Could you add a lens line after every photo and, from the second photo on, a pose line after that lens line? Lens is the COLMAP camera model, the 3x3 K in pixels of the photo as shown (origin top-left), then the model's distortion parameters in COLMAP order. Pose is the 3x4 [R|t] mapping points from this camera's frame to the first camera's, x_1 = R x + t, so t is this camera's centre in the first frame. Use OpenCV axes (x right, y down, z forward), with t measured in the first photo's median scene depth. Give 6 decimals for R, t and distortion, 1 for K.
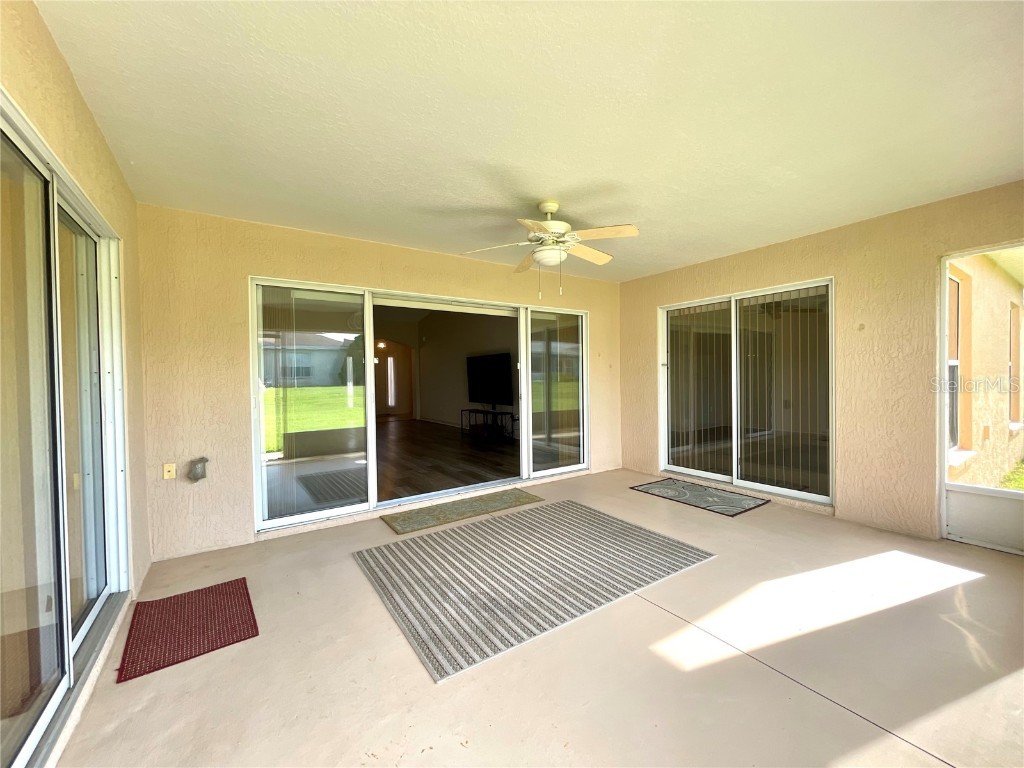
lens RADIAL K [[415.7, 0, 515.0], [0, 415.7, 386.1], [0, 0, 1]] dist [-0.001954, 0.000063]
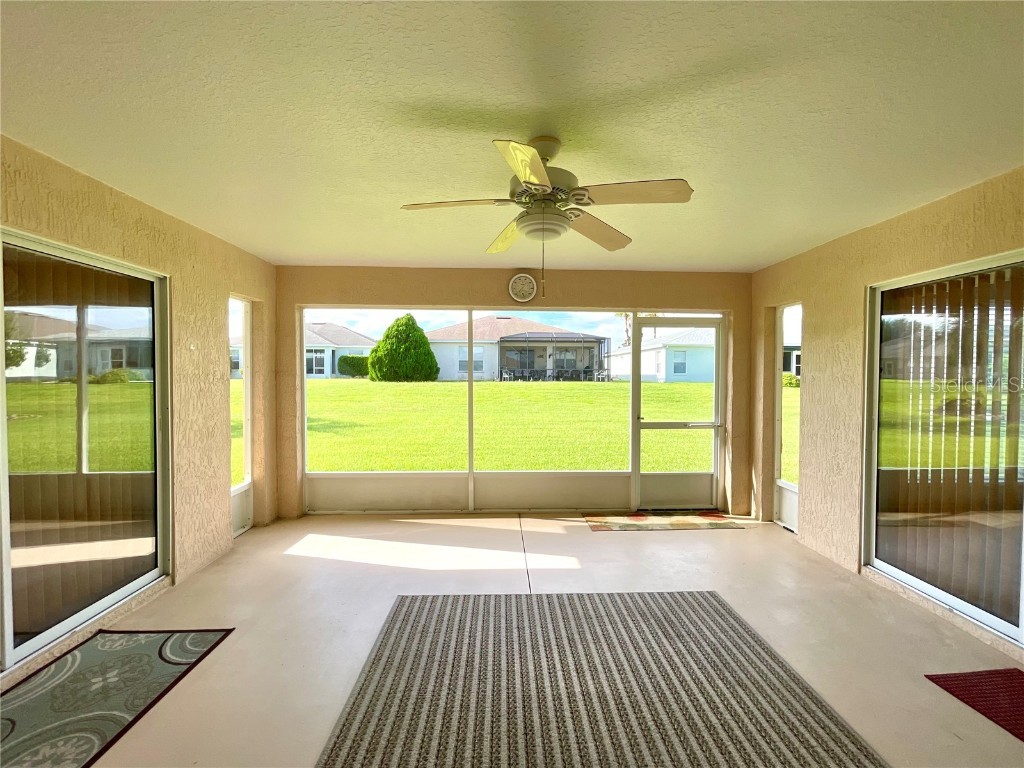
lens RADIAL K [[415.7, 0, 520.0], [0, 415.7, 381.9], [0, 0, 1]] dist [-0.001954, 0.000063]
pose [[-0.854139, 0.004528, 0.520025, -0.257662], [0.020517, 0.999477, 0.024997, -0.098413], [-0.519640, 0.032021, -0.853785, 1.832003]]
